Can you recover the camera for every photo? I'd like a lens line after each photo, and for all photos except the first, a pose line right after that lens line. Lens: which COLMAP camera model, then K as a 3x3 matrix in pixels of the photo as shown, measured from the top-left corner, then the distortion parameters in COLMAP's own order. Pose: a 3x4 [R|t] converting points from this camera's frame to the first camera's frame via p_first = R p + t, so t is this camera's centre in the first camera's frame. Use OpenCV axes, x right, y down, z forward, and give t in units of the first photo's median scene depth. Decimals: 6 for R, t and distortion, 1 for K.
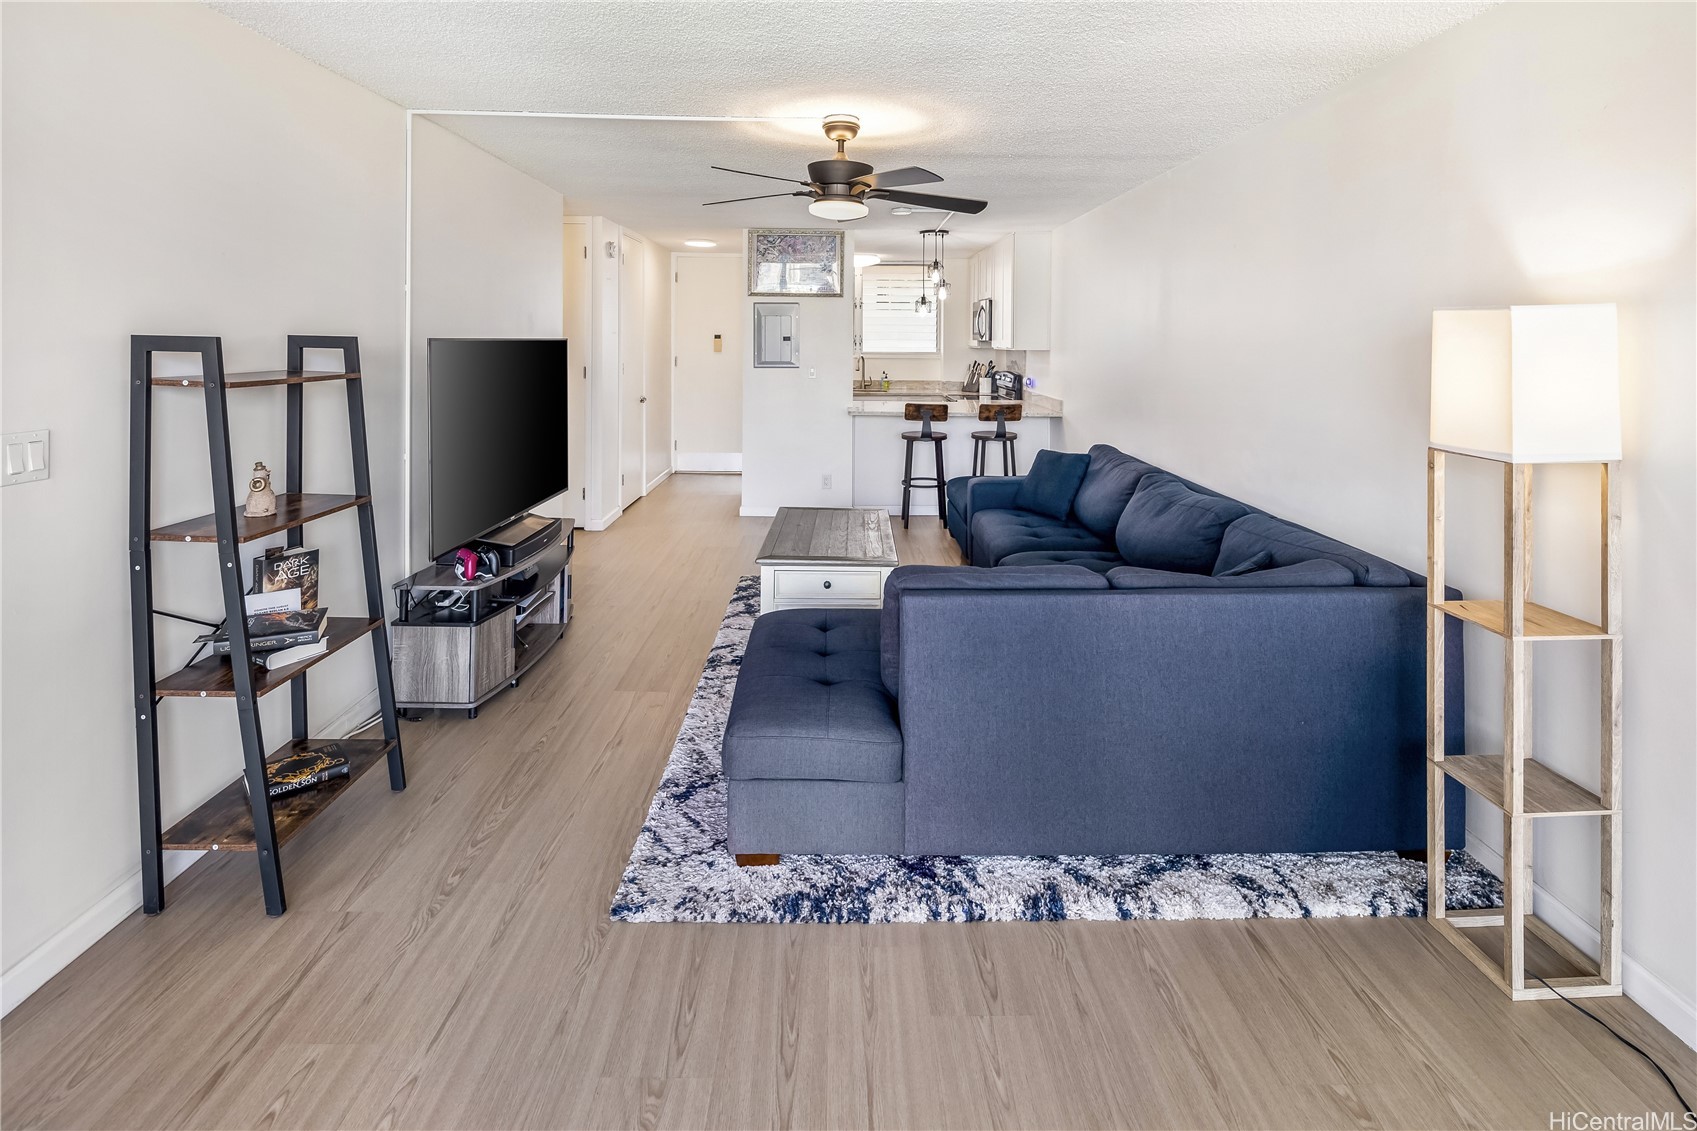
lens RADIAL K [[822.5, 0, 847.6], [0, 822.5, 343.4], [0, 0, 1]] dist [0.004376, -0.004910]
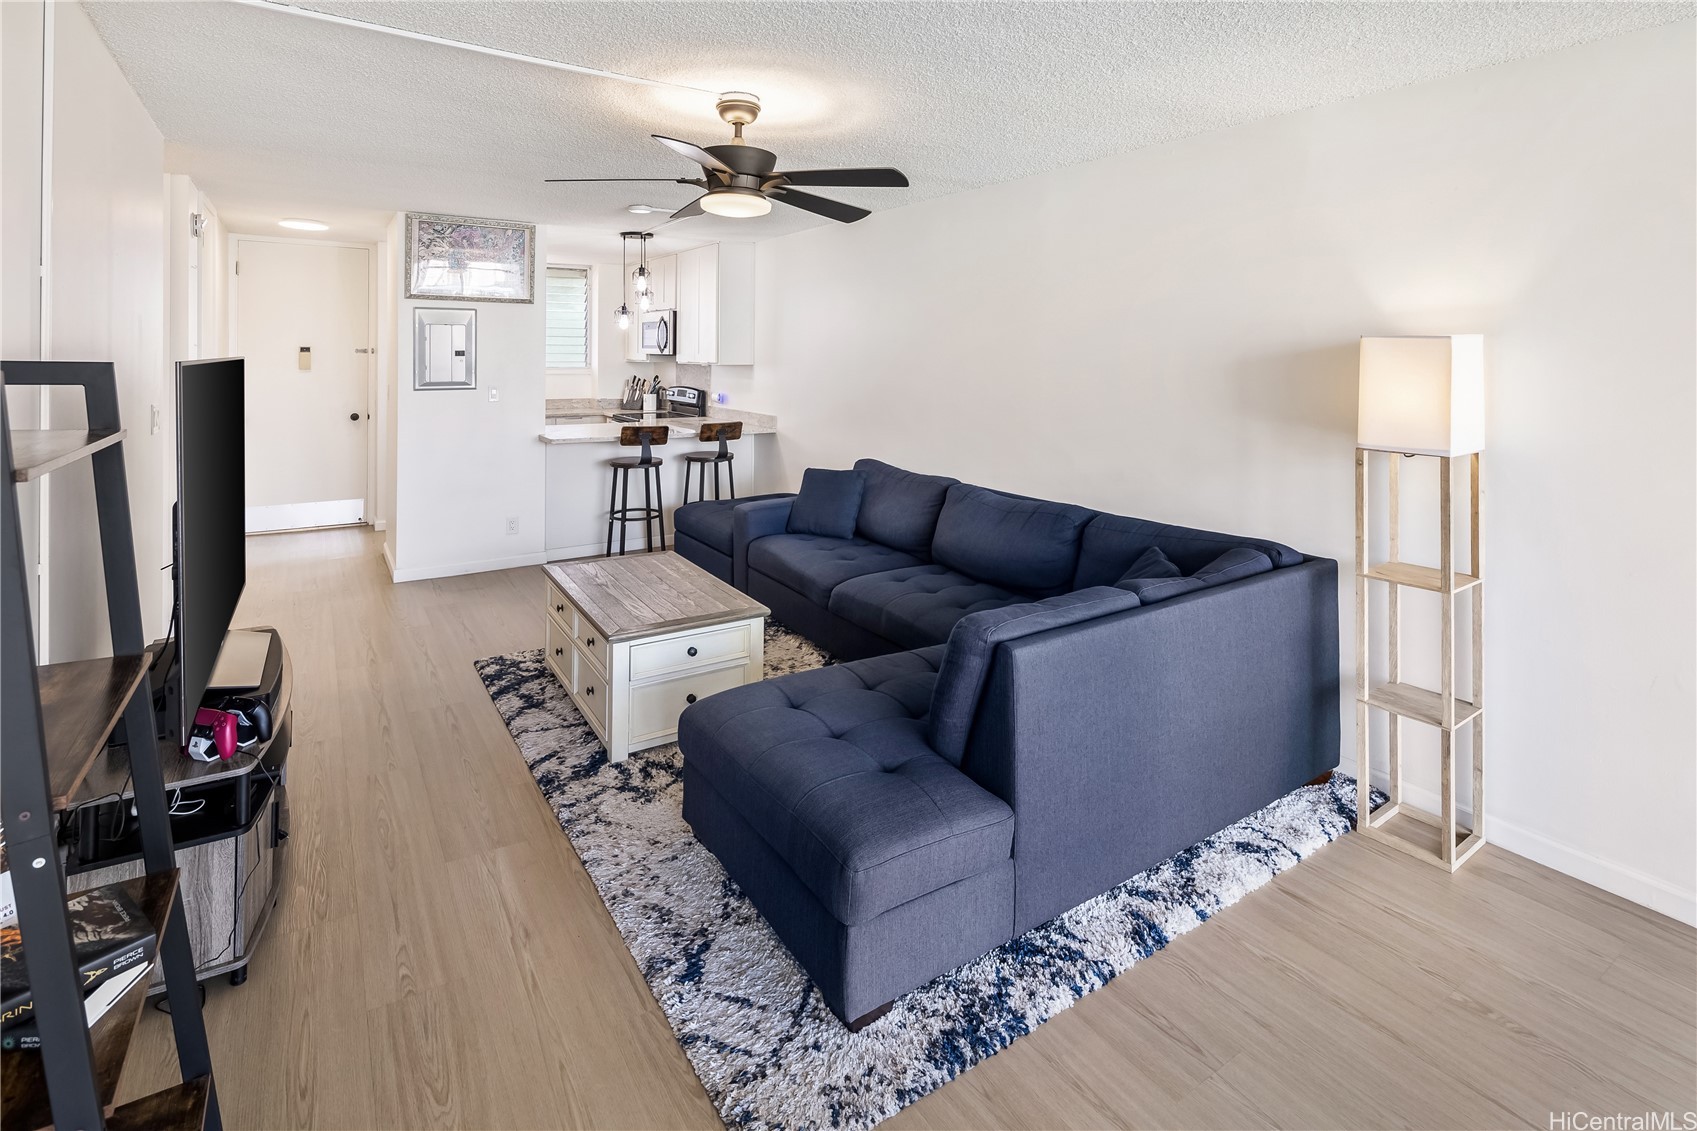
lens RADIAL K [[831.2, 0, 852.3], [0, 831.2, 351.3], [0, 0, 1]] dist [0.004652, -0.004693]
pose [[0.843190, -0.000072, 0.537615, -0.555553], [0.001364, 0.999997, -0.002004, -0.016172], [-0.537614, 0.002423, 0.843188, 0.323650]]
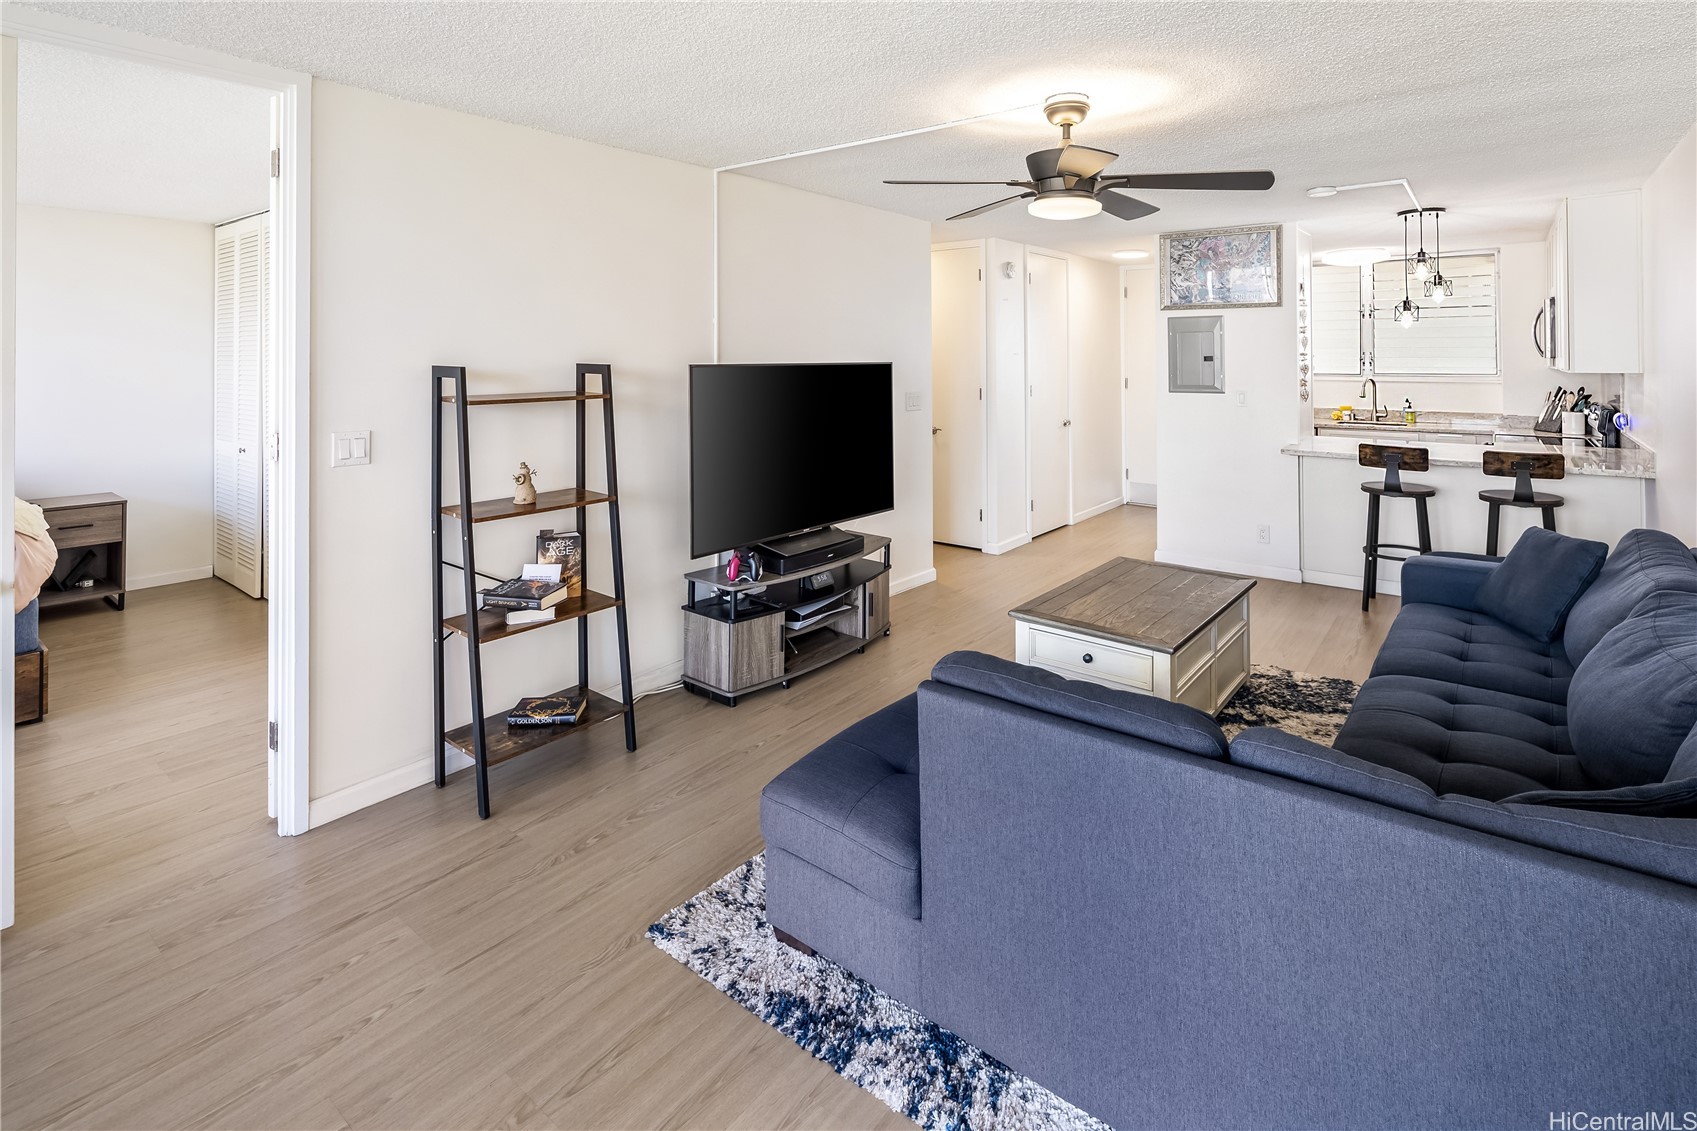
lens RADIAL K [[822.5, 0, 847.6], [0, 822.5, 343.4], [0, 0, 1]] dist [0.004376, -0.004910]
pose [[0.773783, -0.018975, -0.633166, 0.519030], [0.005342, 0.999711, -0.023432, -0.010024], [0.633428, 0.014748, 0.773661, 0.322821]]
